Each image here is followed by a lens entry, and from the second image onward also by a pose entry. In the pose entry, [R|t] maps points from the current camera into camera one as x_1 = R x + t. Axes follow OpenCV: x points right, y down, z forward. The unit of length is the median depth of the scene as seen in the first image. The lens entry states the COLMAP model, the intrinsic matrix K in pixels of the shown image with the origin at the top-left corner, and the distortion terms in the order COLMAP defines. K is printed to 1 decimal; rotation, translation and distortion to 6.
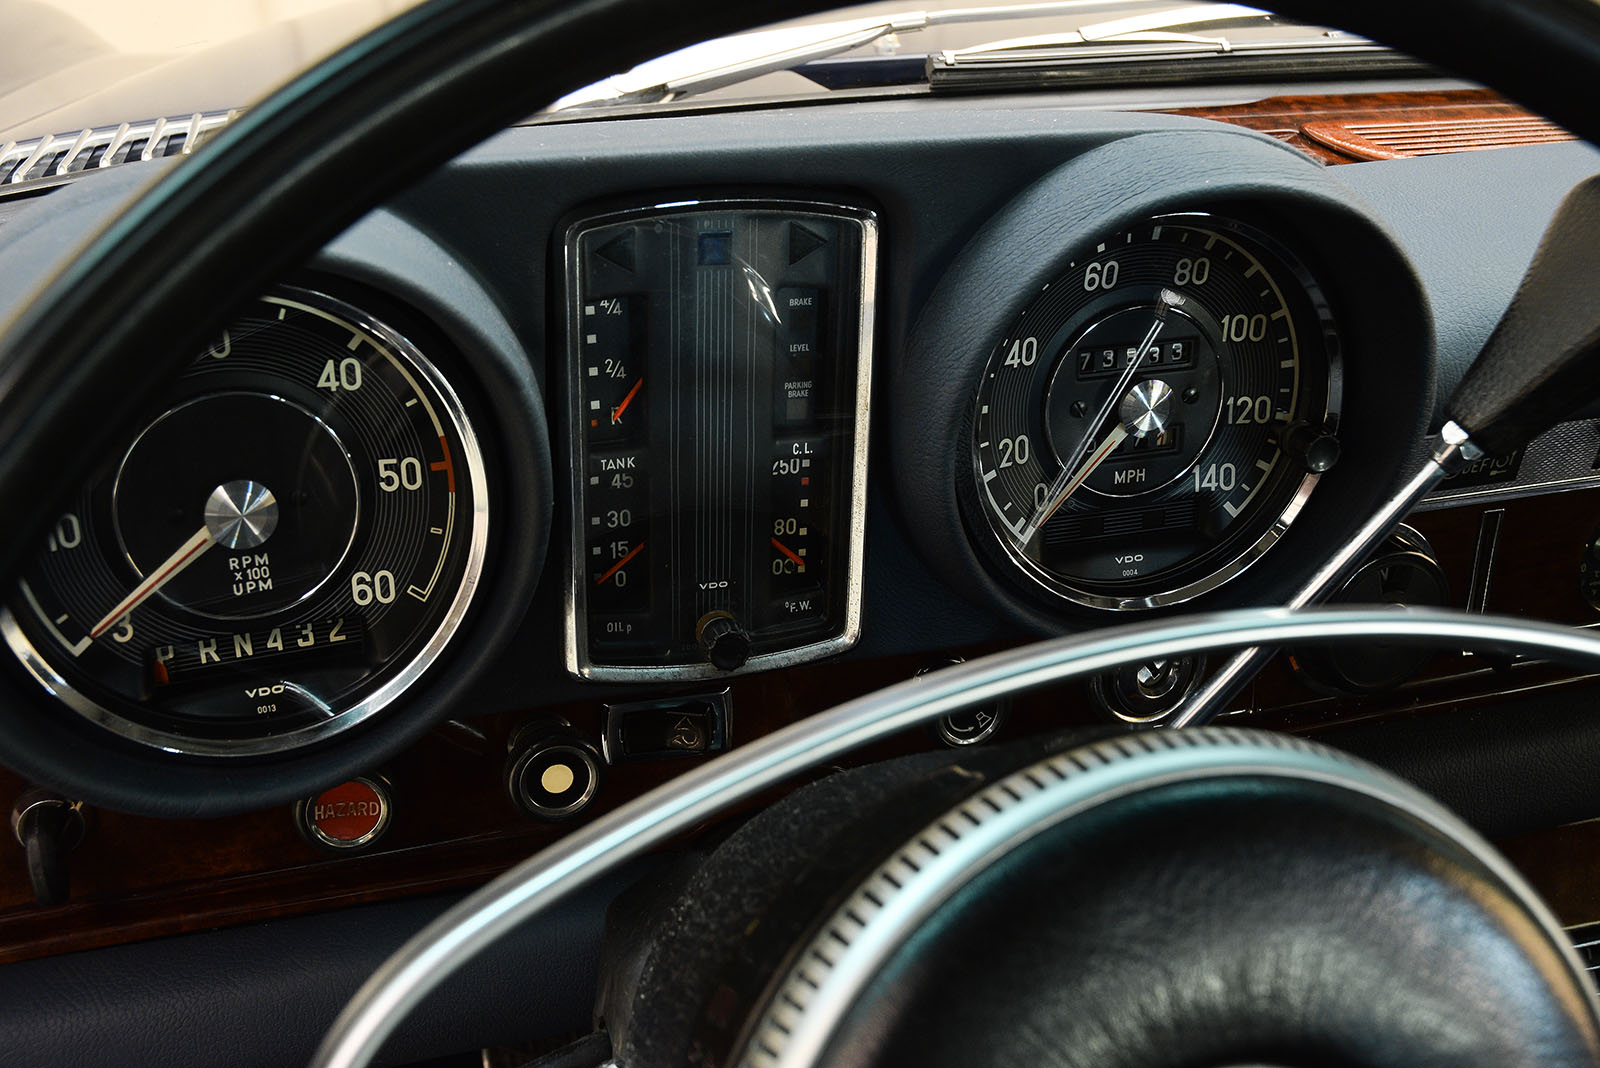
lens RADIAL K [[1665.7, 0, 800.0], [0, 1665.7, 534.0], [0, 0, 1]] dist [-0.087706, -0.000808]
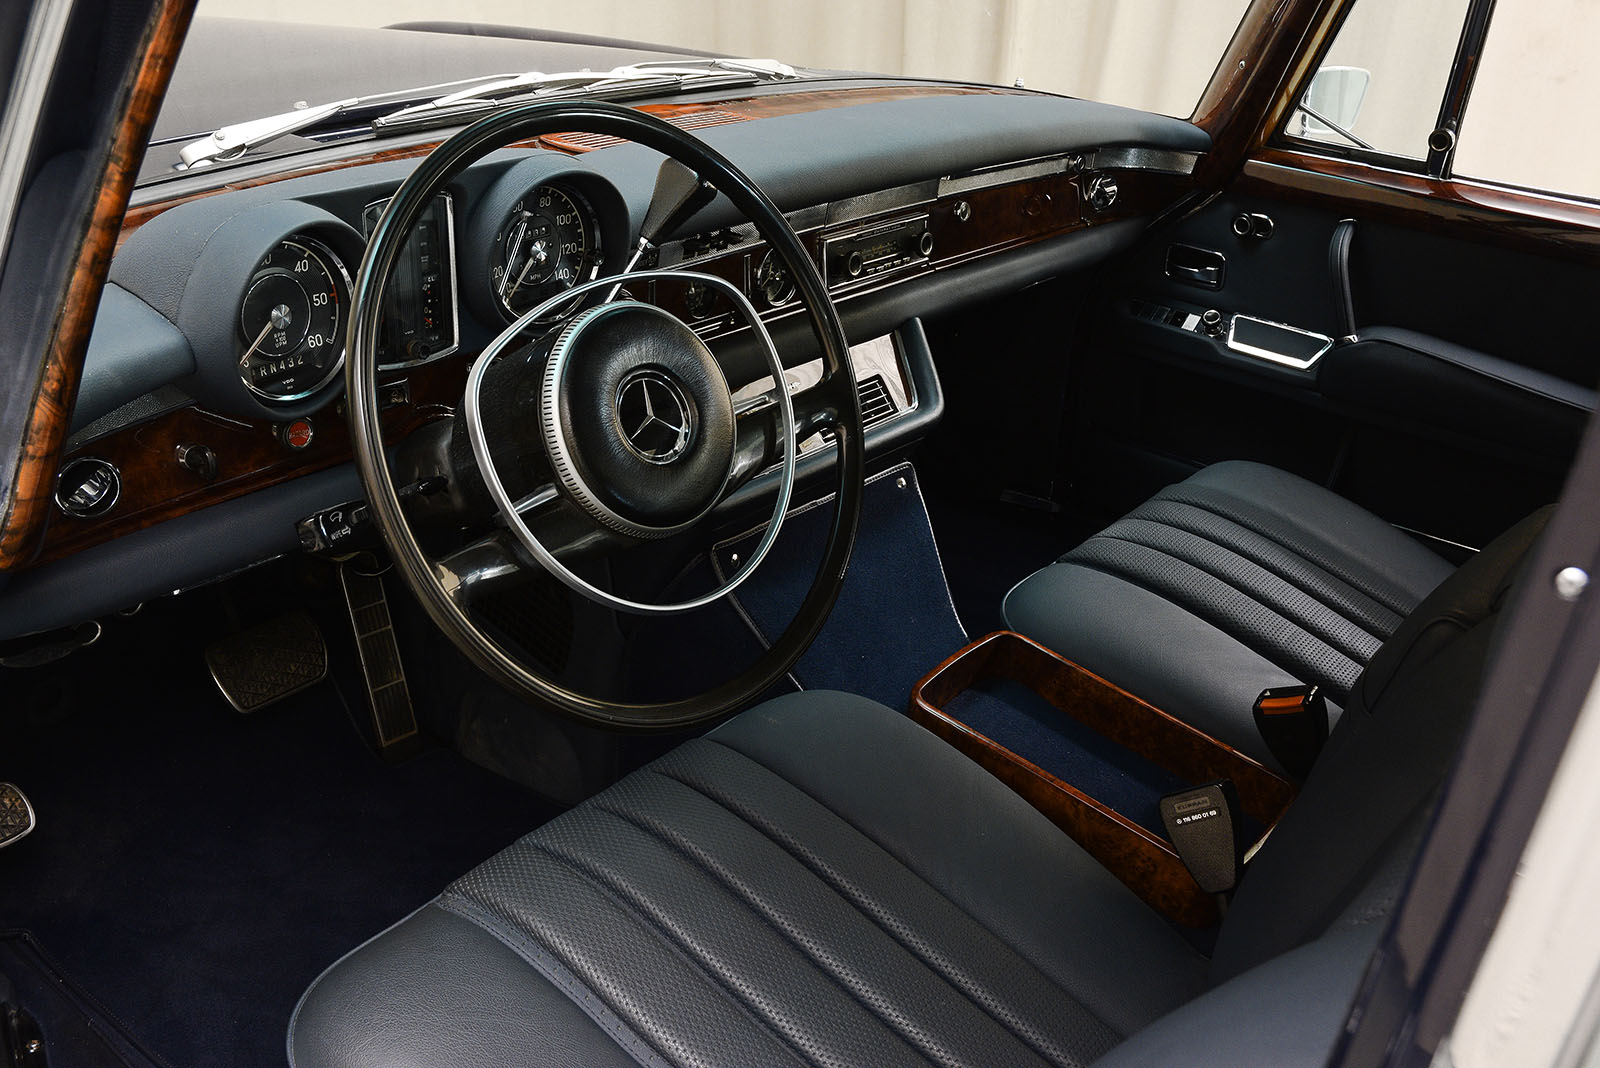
lens RADIAL K [[1517.2, 0, 800.0], [0, 1517.2, 534.0], [0, 0, 1]] dist [-0.167769, 0.357592]
pose [[0.847285, -0.208868, 0.488346, -0.879577], [0.184697, 0.977916, 0.097810, 0.261474], [-0.497991, 0.007323, 0.867151, -1.661949]]
